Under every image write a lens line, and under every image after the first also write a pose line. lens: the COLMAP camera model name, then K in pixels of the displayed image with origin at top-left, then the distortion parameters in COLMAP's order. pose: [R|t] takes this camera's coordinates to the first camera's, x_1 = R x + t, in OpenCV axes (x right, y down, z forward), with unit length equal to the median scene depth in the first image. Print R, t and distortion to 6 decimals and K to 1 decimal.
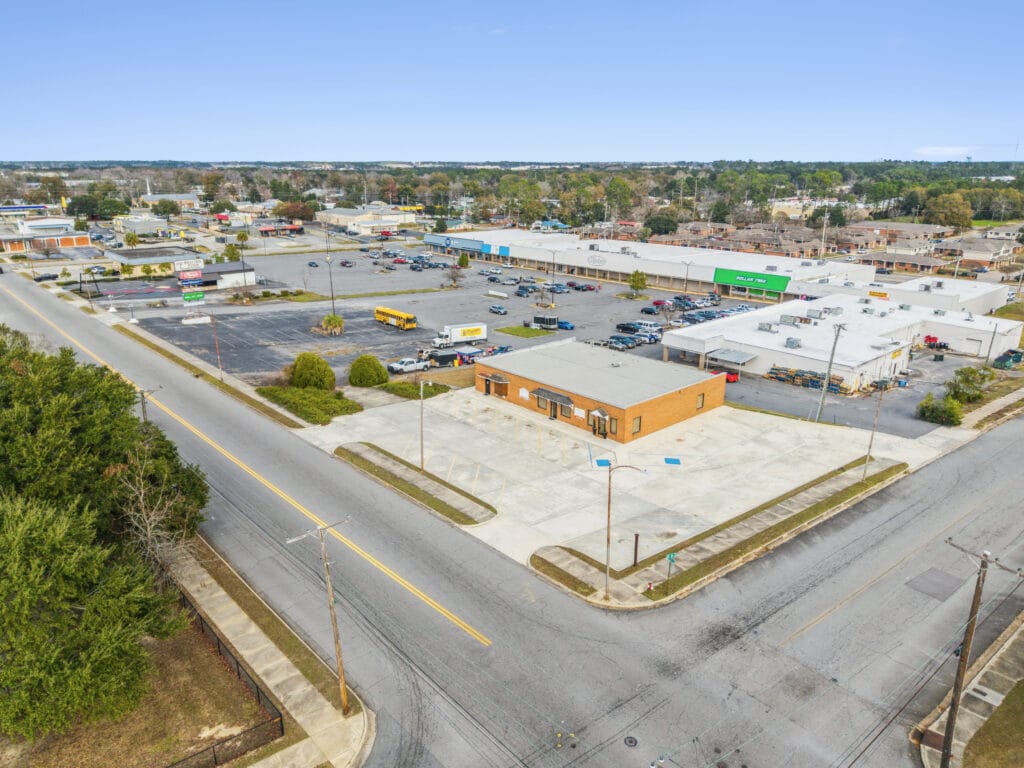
lens RADIAL K [[696.7, 0, 515.0], [0, 696.7, 382.5], [0, 0, 1]] dist [0.022559, -0.020160]
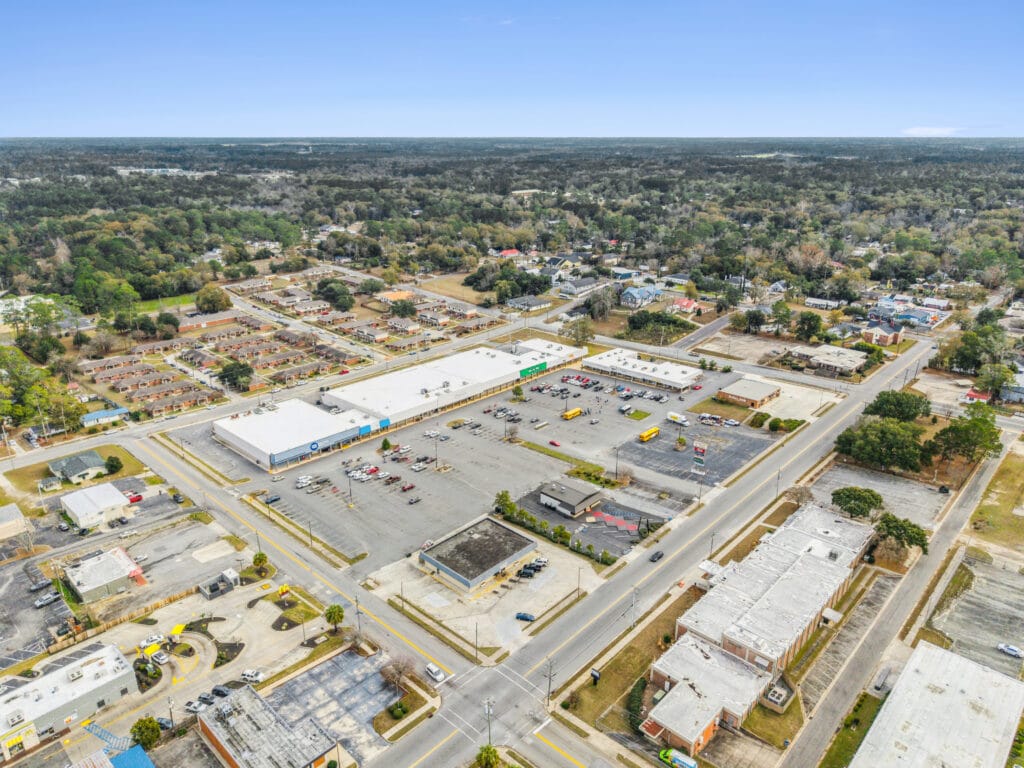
lens RADIAL K [[696.7, 0, 518.9], [0, 696.7, 387.9], [0, 0, 1]] dist [0.022559, -0.020160]
pose [[-0.088017, -0.341048, 0.935916, -3.461891], [0.297909, 0.887547, 0.351439, -1.809318], [-0.950528, 0.309751, 0.023482, 2.215433]]
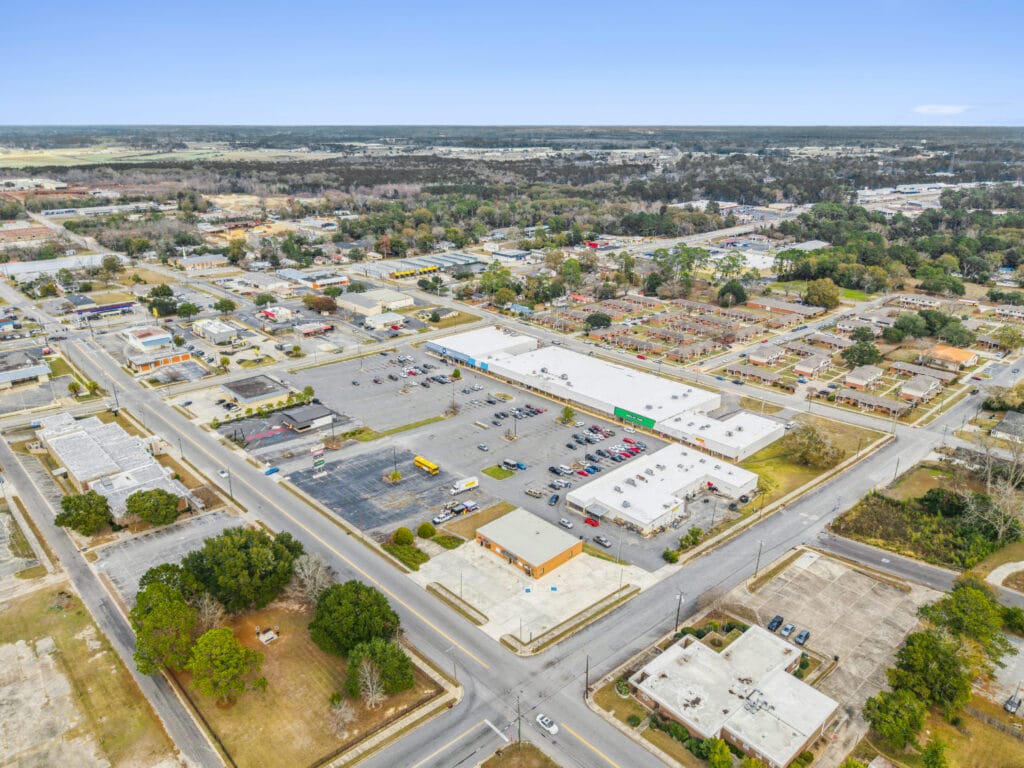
lens RADIAL K [[696.7, 0, 510.2], [0, 696.7, 389.1], [0, 0, 1]] dist [0.022559, -0.020160]
pose [[0.999589, -0.010334, 0.026722, -0.002813], [0.008666, 0.998051, 0.061798, -0.698057], [-0.027308, -0.061541, 0.997731, -1.374192]]
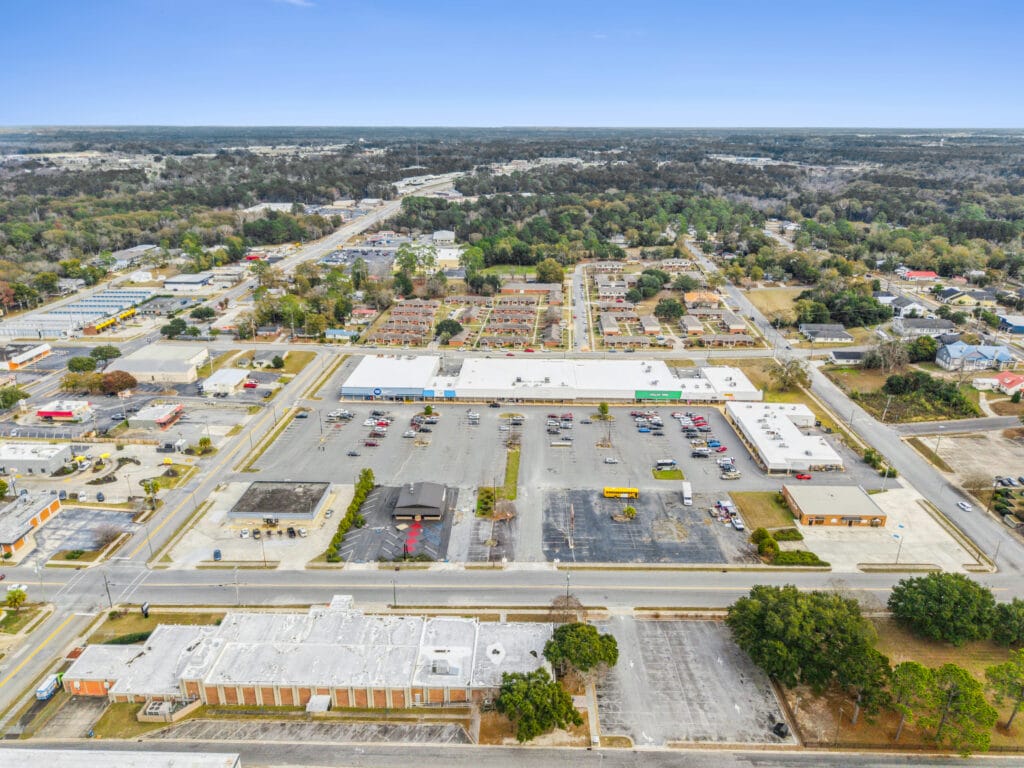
lens RADIAL K [[696.7, 0, 512.9], [0, 696.7, 391.5], [0, 0, 1]] dist [0.022559, -0.020160]
pose [[0.690378, -0.258684, 0.675619, -2.455781], [0.214649, 0.965077, 0.150175, -1.099410], [-0.690872, 0.041343, 0.721794, -0.050241]]
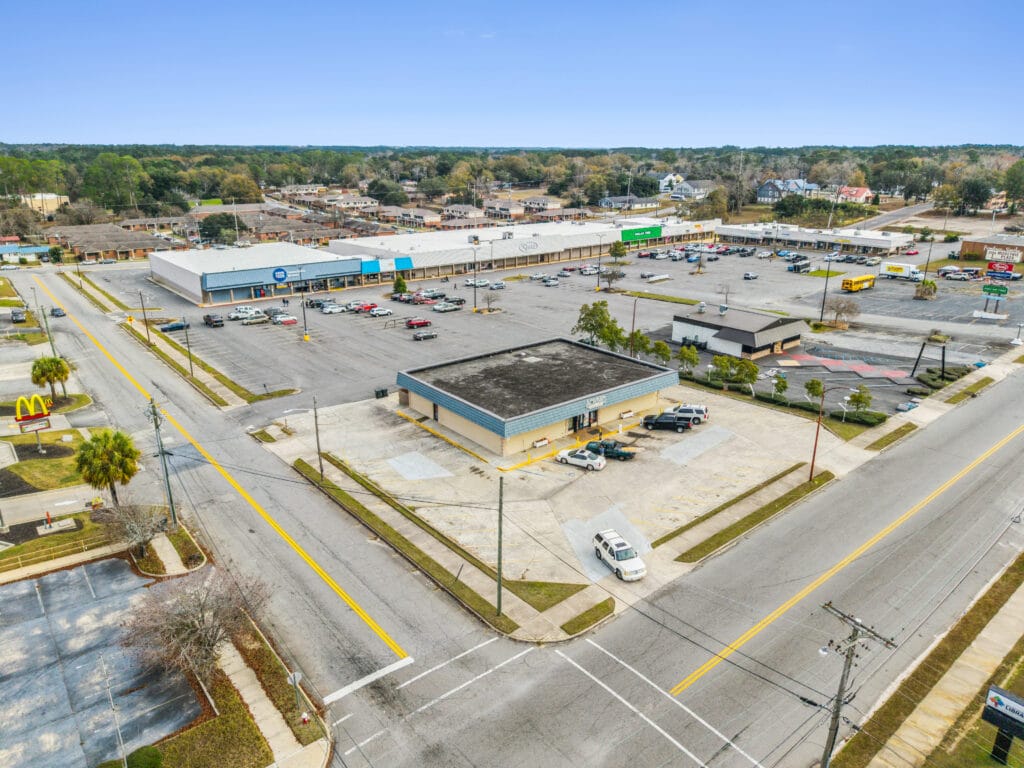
lens RADIAL K [[696.7, 0, 514.8], [0, 696.7, 382.8], [0, 0, 1]] dist [0.022559, -0.020160]
pose [[0.044256, -0.320357, 0.946262, -2.311818], [0.298213, 0.908242, 0.293538, -0.779338], [-0.953473, 0.269197, 0.135730, 2.479682]]
